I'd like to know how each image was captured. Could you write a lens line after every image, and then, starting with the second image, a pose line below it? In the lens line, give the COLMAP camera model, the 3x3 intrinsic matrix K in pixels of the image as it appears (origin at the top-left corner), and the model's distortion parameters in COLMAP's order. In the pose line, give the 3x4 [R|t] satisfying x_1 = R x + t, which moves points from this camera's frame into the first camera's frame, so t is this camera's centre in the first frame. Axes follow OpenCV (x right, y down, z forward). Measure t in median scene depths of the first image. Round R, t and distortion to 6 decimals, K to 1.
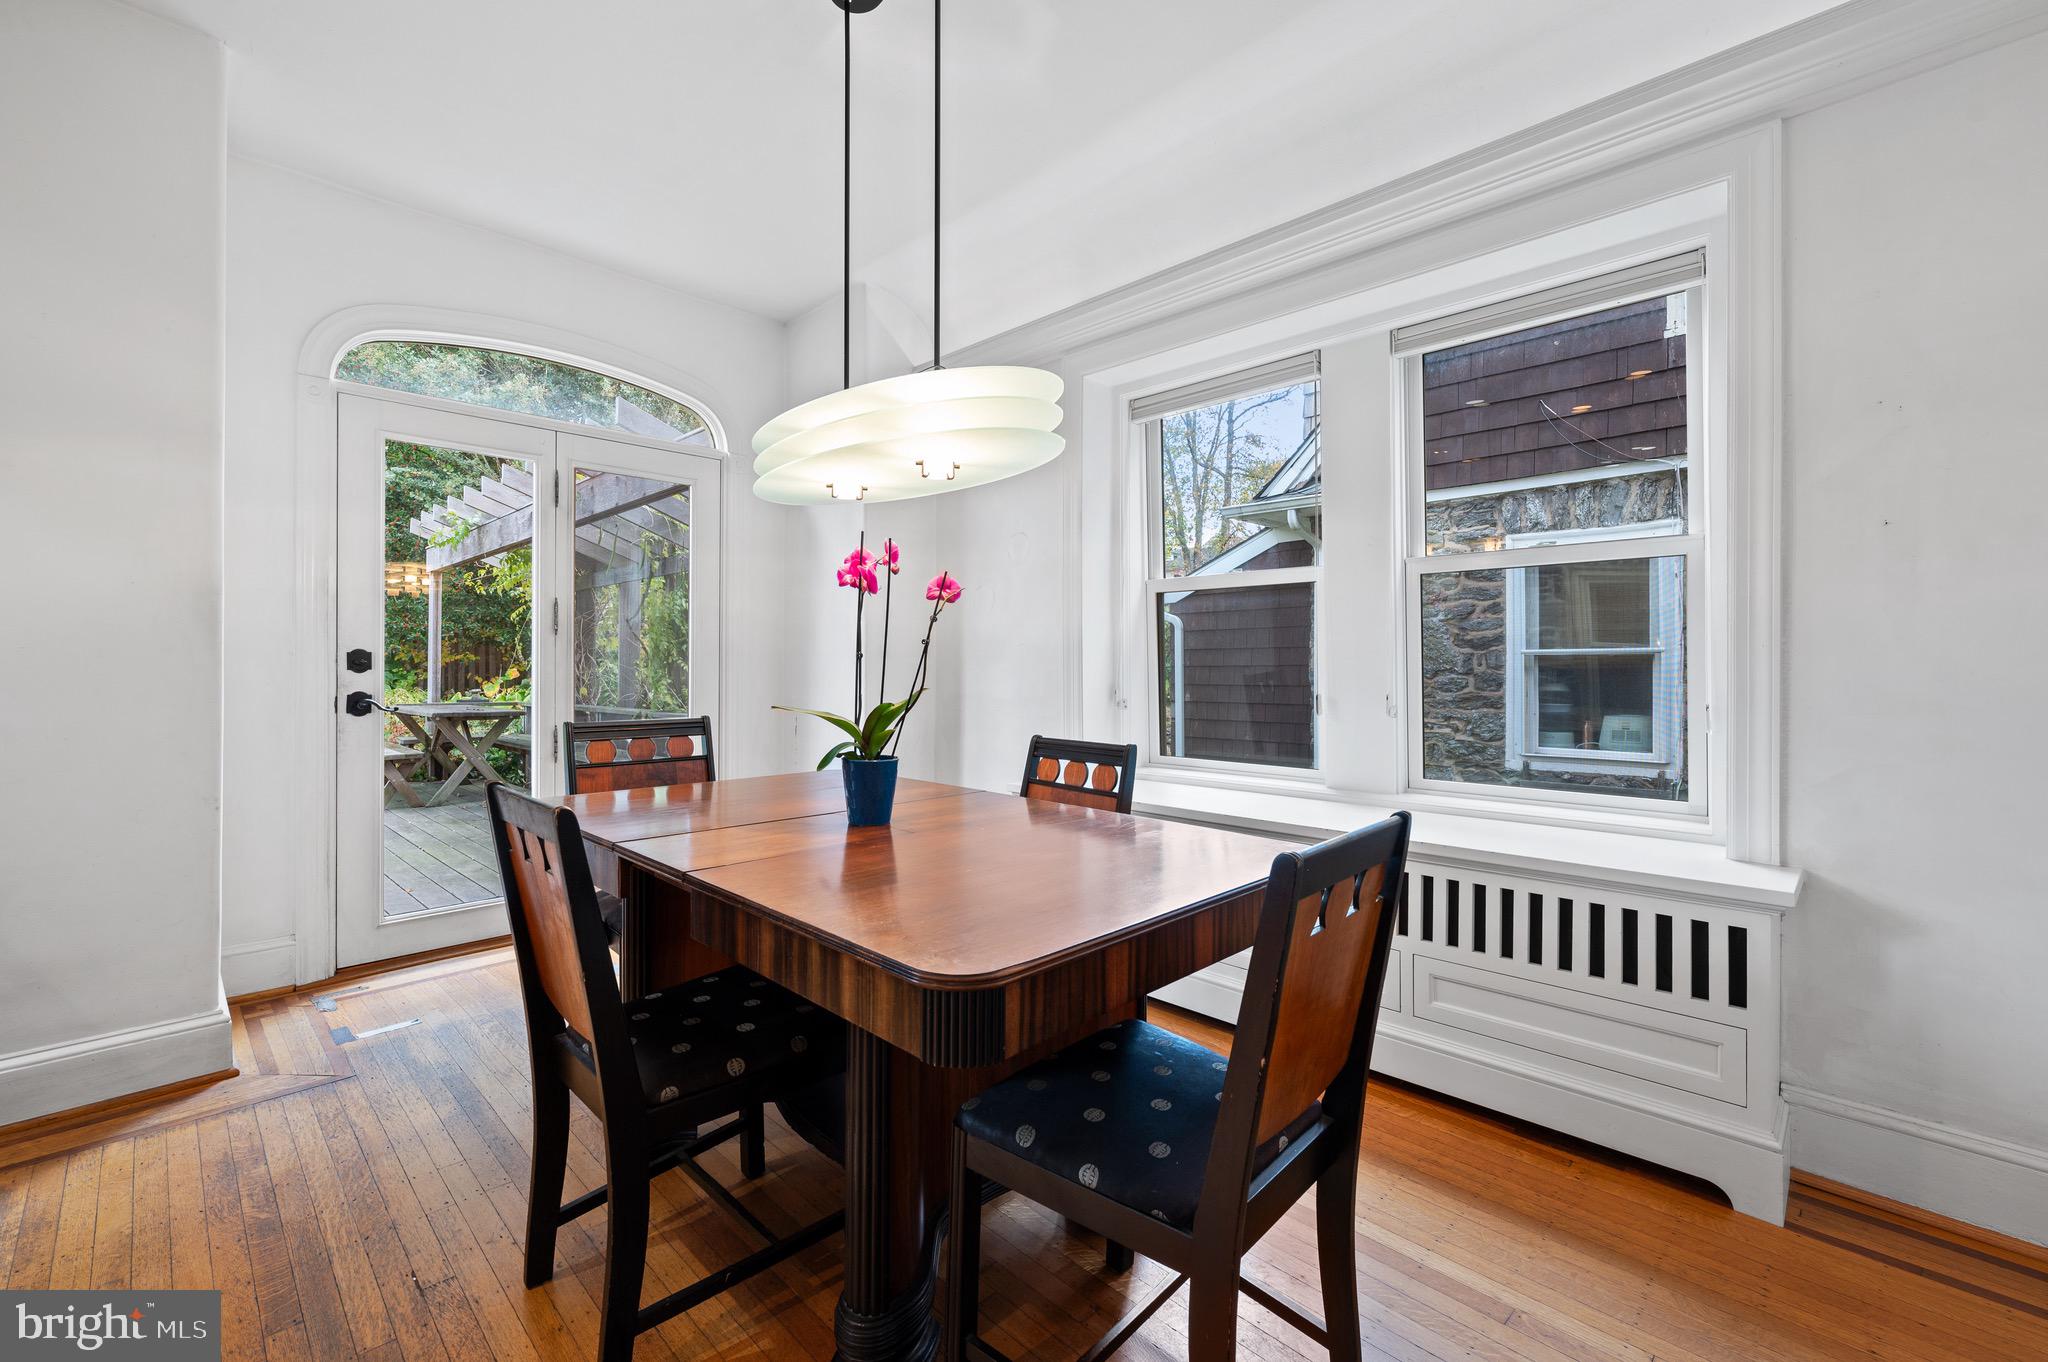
lens RADIAL K [[866.0, 0, 1022.0], [0, 866.0, 673.4], [0, 0, 1]] dist [0.000577, 0.000377]
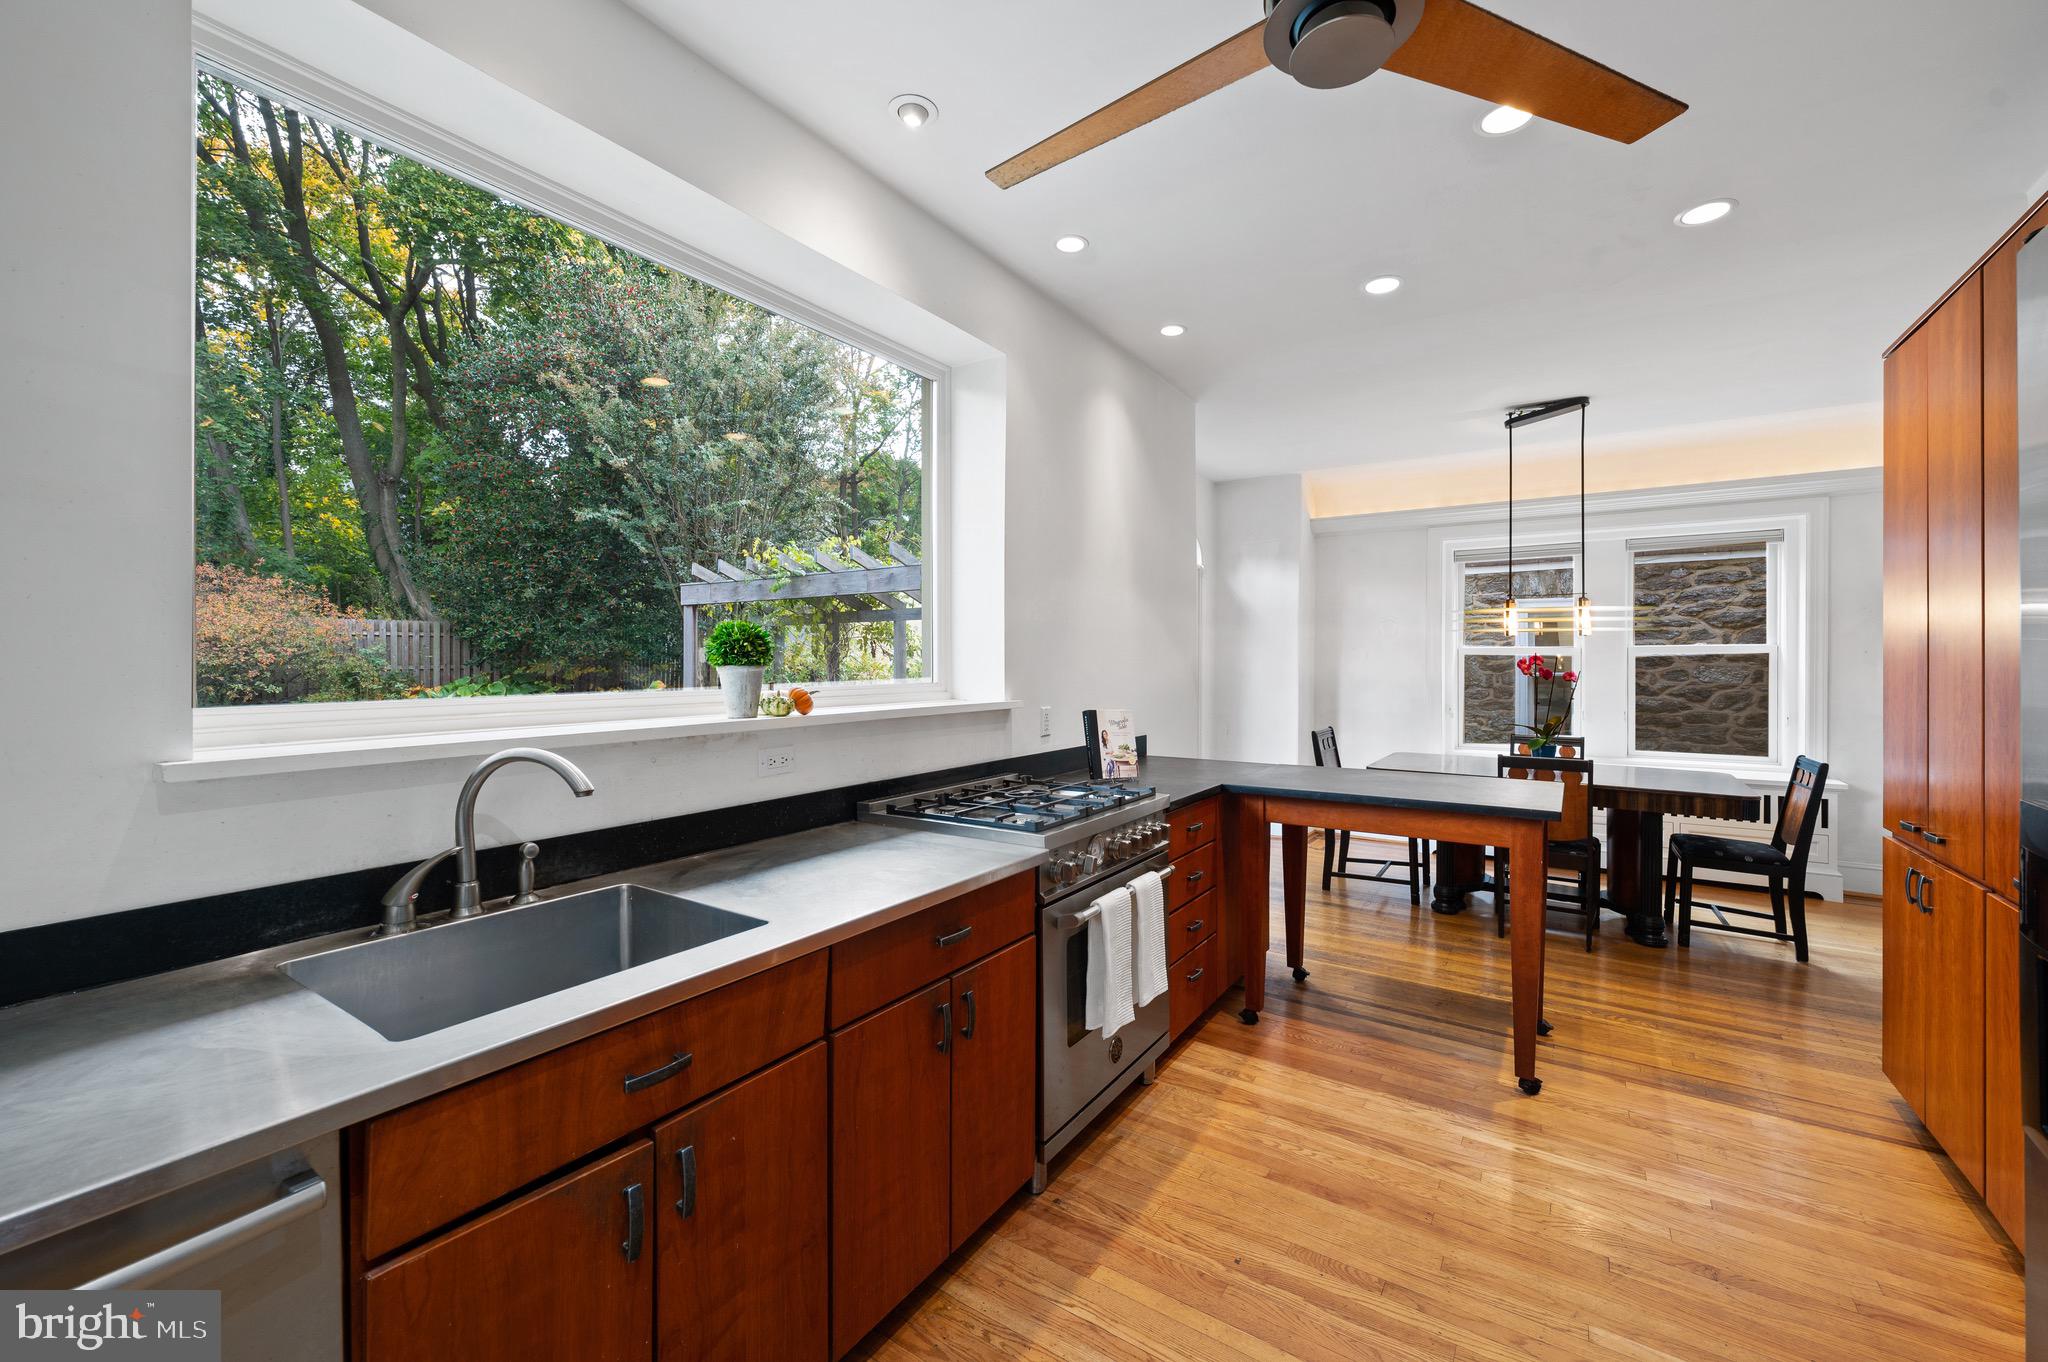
lens RADIAL K [[826.2, 0, 1014.0], [0, 826.2, 663.5], [0, 0, 1]] dist [-0.000415, -0.000529]
pose [[0.983796, -0.005621, 0.179202, -0.618410], [0.006376, 0.999973, -0.003637, -0.045119], [-0.179177, 0.004720, 0.983806, -0.311957]]
